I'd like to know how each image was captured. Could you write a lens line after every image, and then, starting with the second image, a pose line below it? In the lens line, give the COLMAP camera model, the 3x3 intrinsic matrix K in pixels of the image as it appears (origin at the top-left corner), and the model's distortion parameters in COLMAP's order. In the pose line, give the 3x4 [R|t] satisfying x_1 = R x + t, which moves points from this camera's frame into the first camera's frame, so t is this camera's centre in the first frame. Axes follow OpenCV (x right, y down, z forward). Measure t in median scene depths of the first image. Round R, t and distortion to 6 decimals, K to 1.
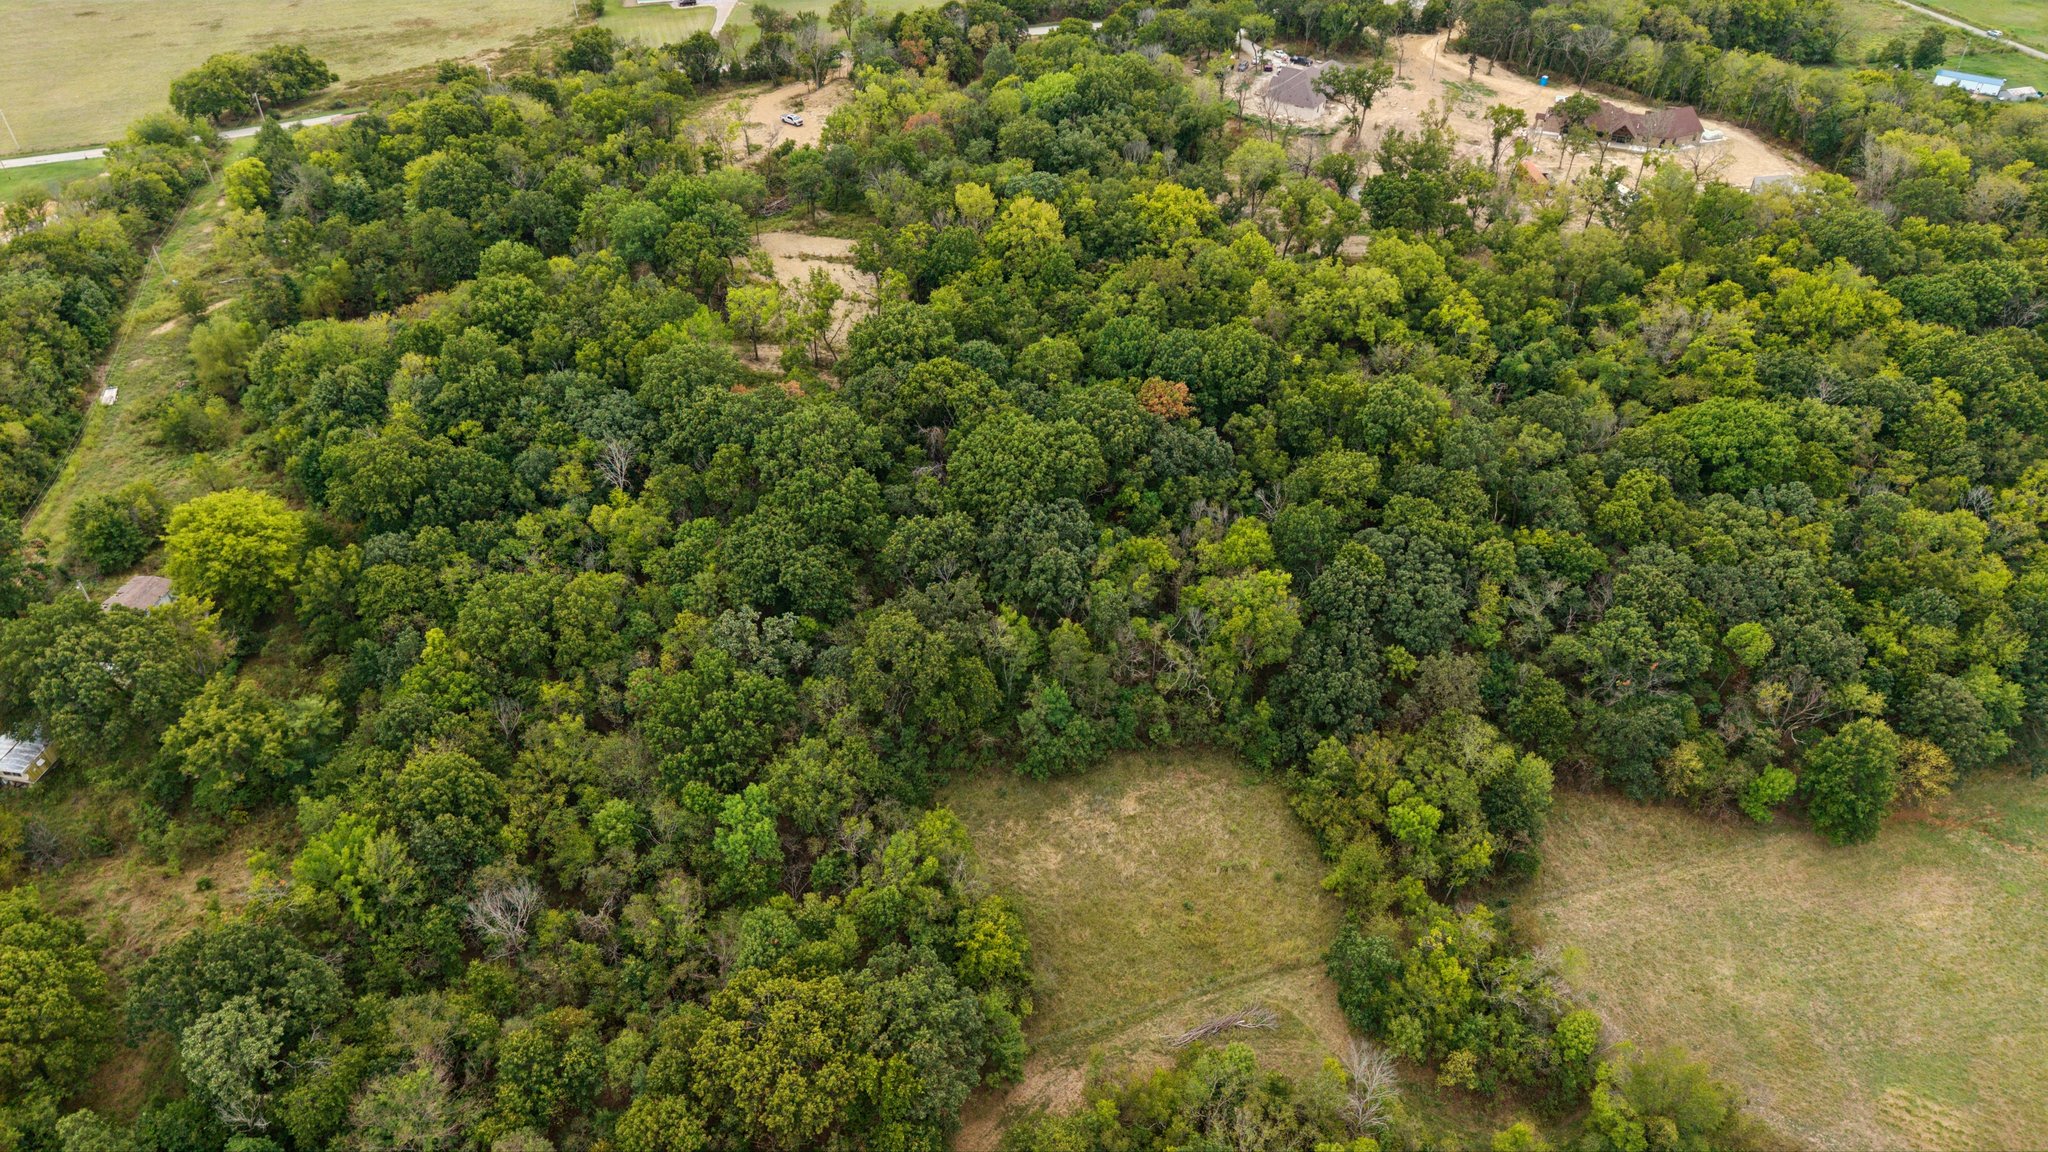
lens RADIAL K [[1399.4, 0, 1025.4], [0, 1399.4, 590.2], [0, 0, 1]] dist [0.008670, -0.014051]
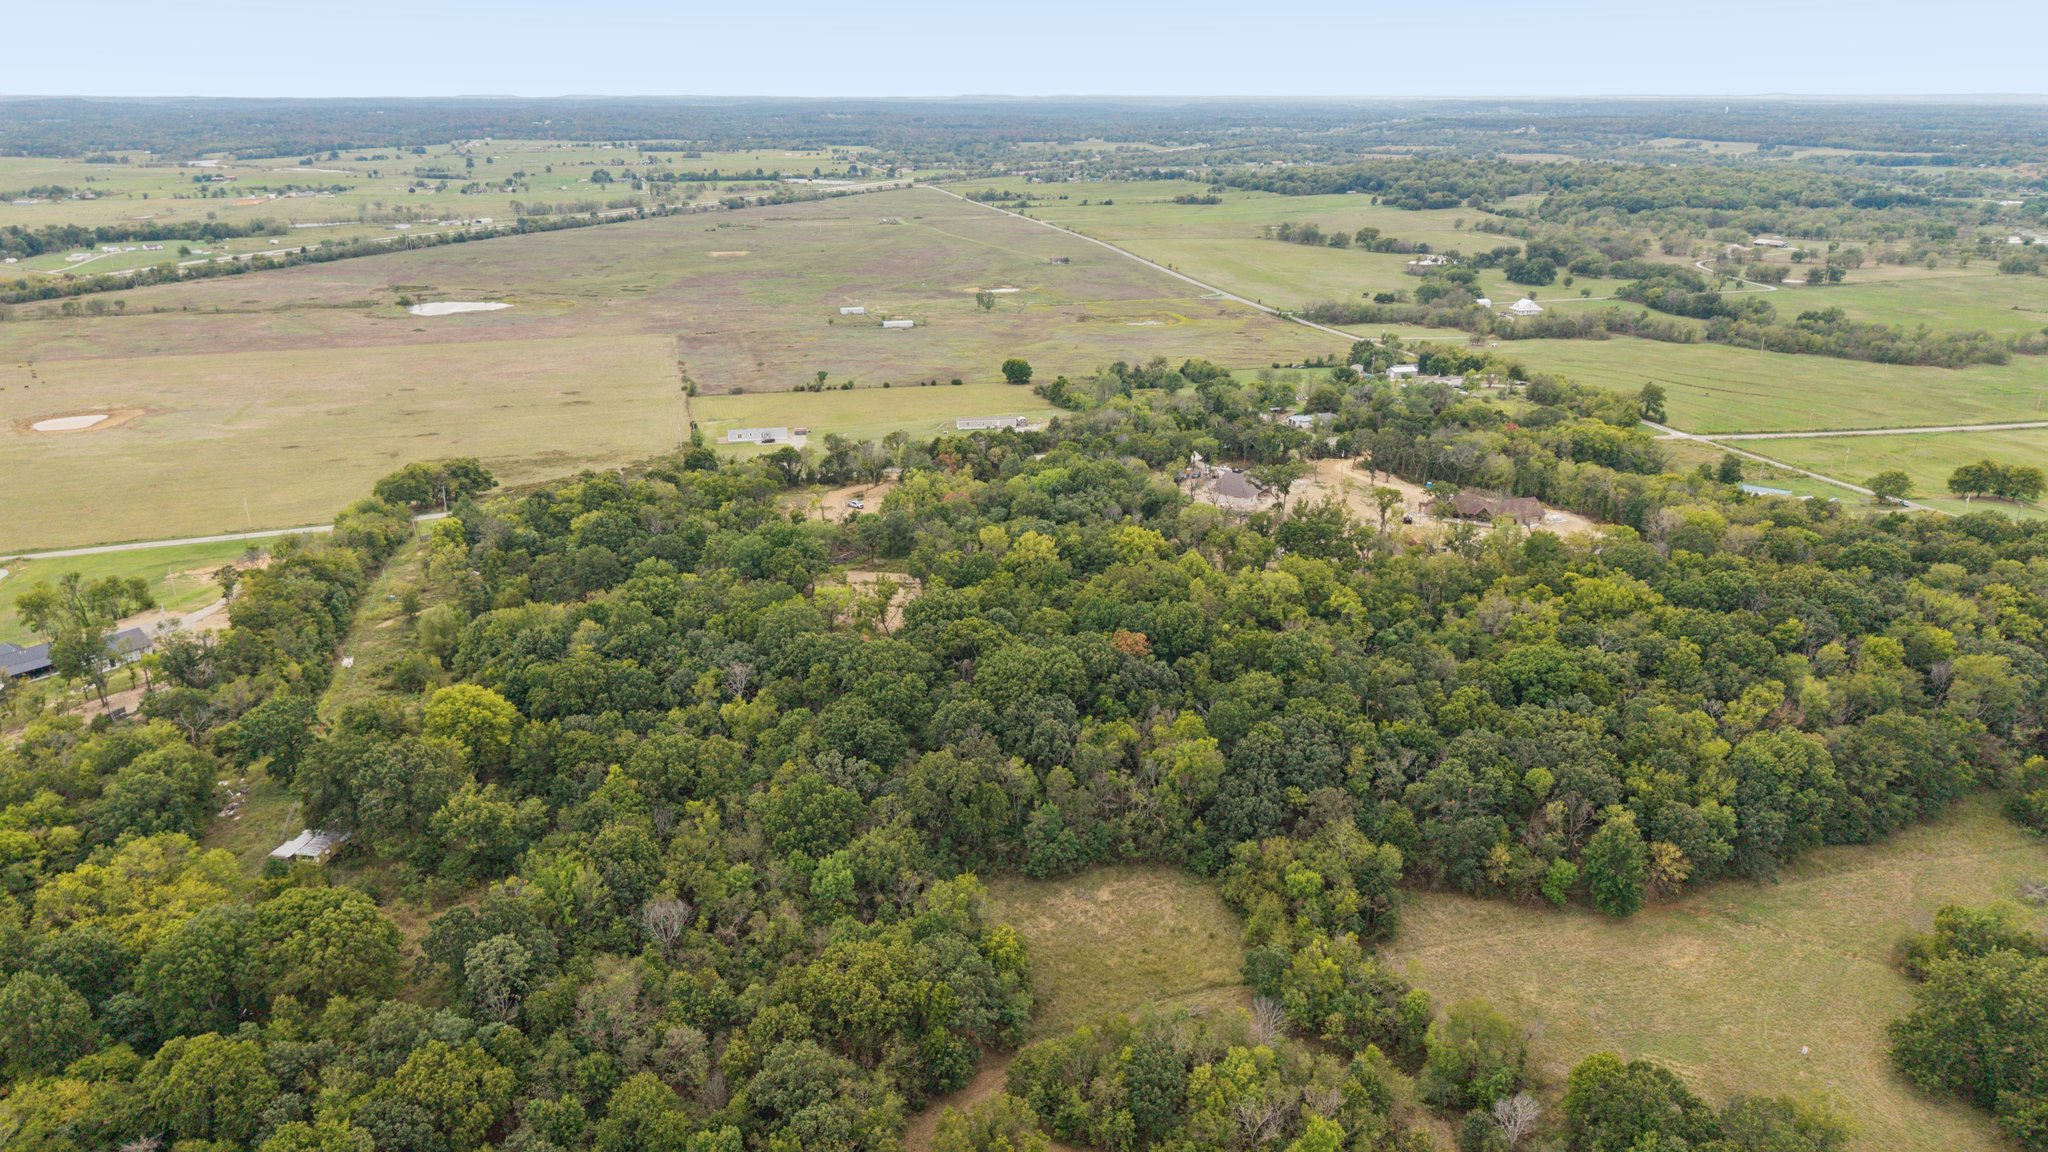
lens RADIAL K [[1399.4, 0, 1025.2], [0, 1399.4, 574.3], [0, 0, 1]] dist [0.008670, -0.014051]
pose [[0.999971, 0.006537, -0.003809, -0.000183], [-0.007444, 0.940180, -0.340597, 0.287095], [0.001355, 0.340615, 0.940202, -0.355321]]
